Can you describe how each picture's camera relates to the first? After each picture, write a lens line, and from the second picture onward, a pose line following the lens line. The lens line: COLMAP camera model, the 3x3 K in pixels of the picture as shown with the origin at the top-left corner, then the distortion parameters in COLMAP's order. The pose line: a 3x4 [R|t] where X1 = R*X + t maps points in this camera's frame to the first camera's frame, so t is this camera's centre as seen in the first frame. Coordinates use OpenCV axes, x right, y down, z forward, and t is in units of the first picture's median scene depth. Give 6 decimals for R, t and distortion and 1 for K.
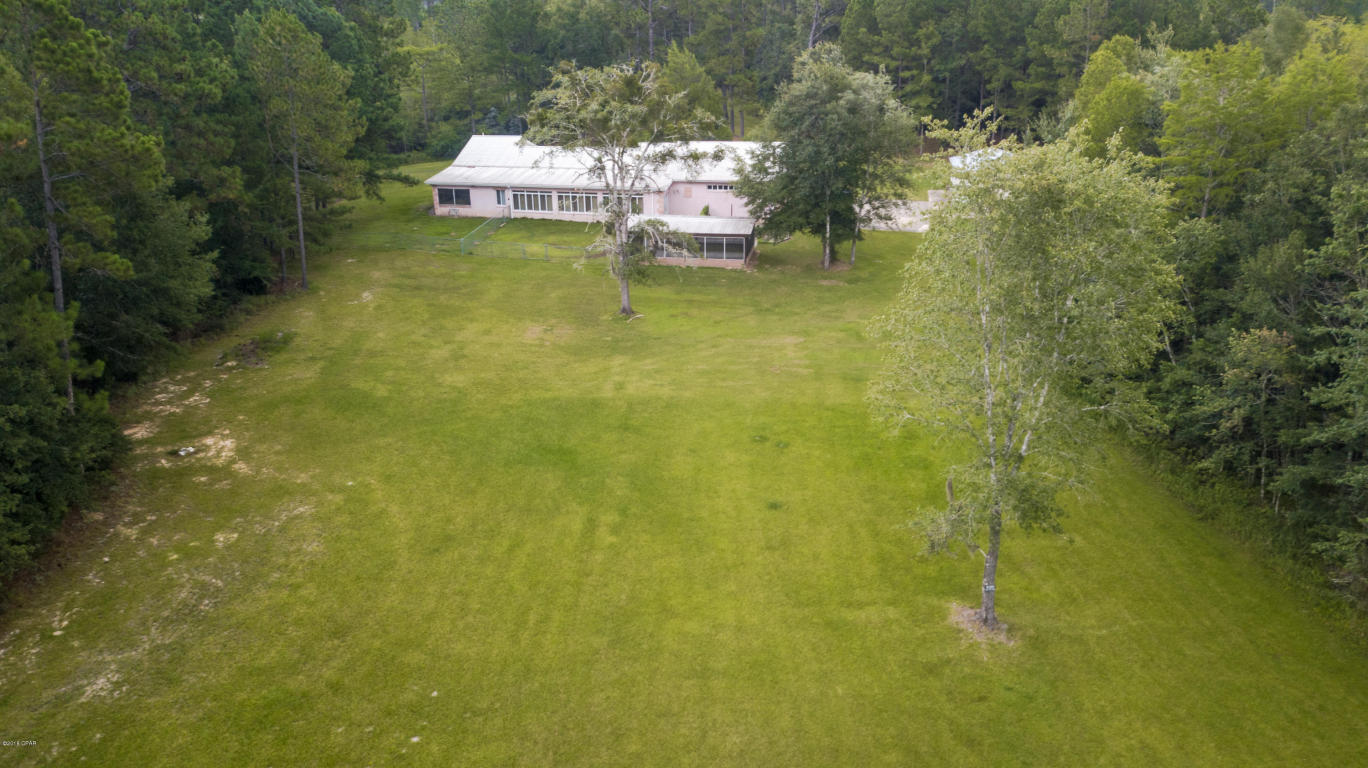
lens RADIAL K [[1034.2, 0, 698.8], [0, 1034.2, 390.7], [0, 0, 1]] dist [0.057650, -0.007609]
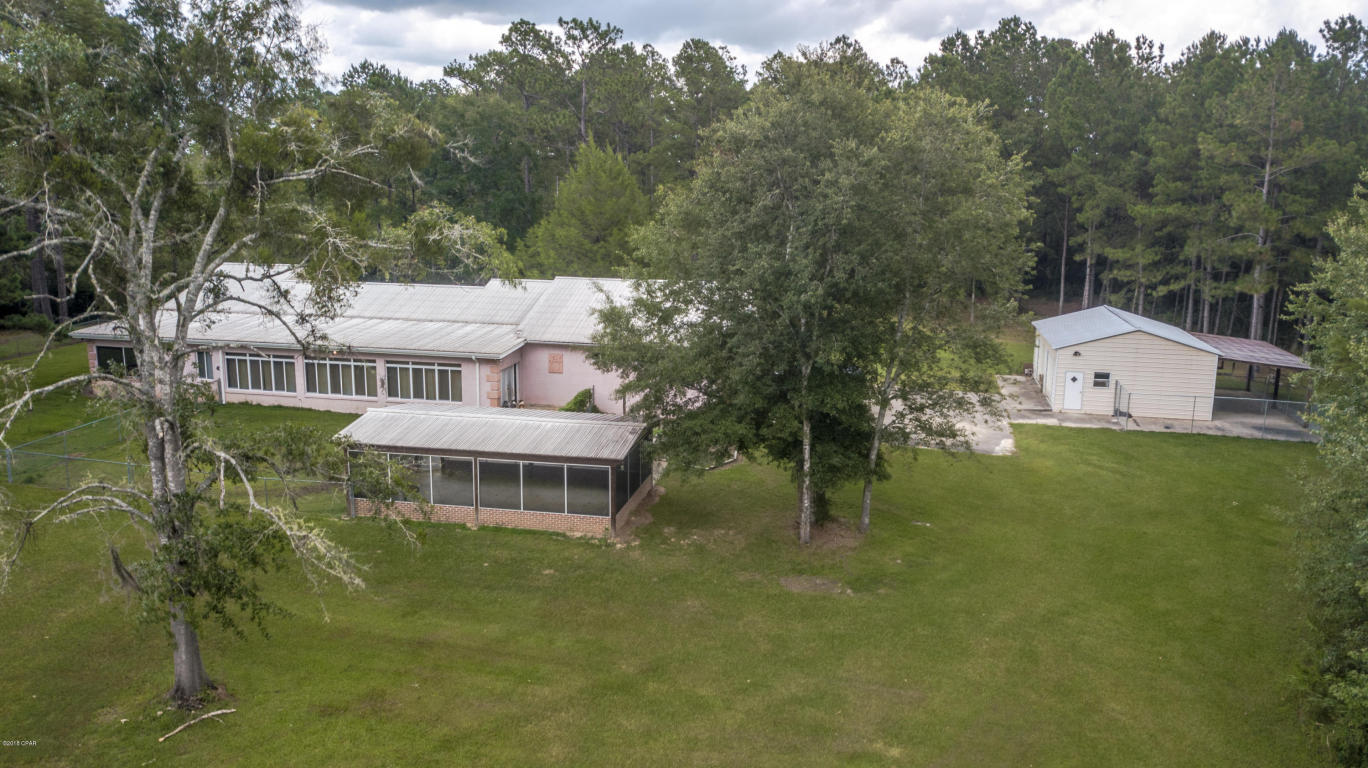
lens RADIAL K [[1034.2, 0, 679.8], [0, 1034.2, 379.4], [0, 0, 1]] dist [0.057650, -0.007609]
pose [[0.999118, 0.027212, -0.031995, 0.072227], [-0.032530, 0.983199, -0.179615, -0.091295], [0.026569, 0.180498, 0.983217, 0.485504]]
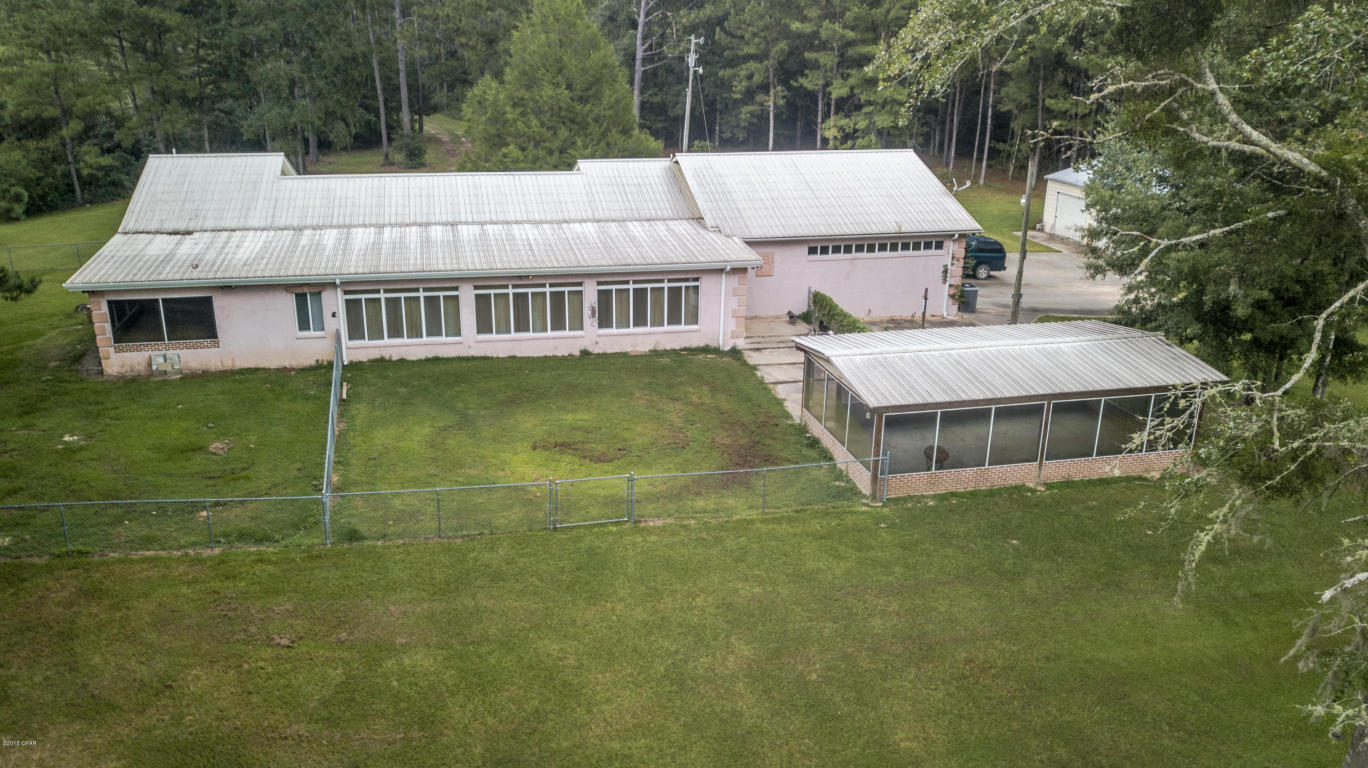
lens RADIAL K [[1034.2, 0, 682.0], [0, 1034.2, 382.5], [0, 0, 1]] dist [0.057650, -0.007609]
pose [[0.921726, -0.106112, 0.373044, -0.212341], [0.122876, 0.992192, -0.021376, -0.139148], [-0.367863, 0.065540, 0.927567, 0.620004]]
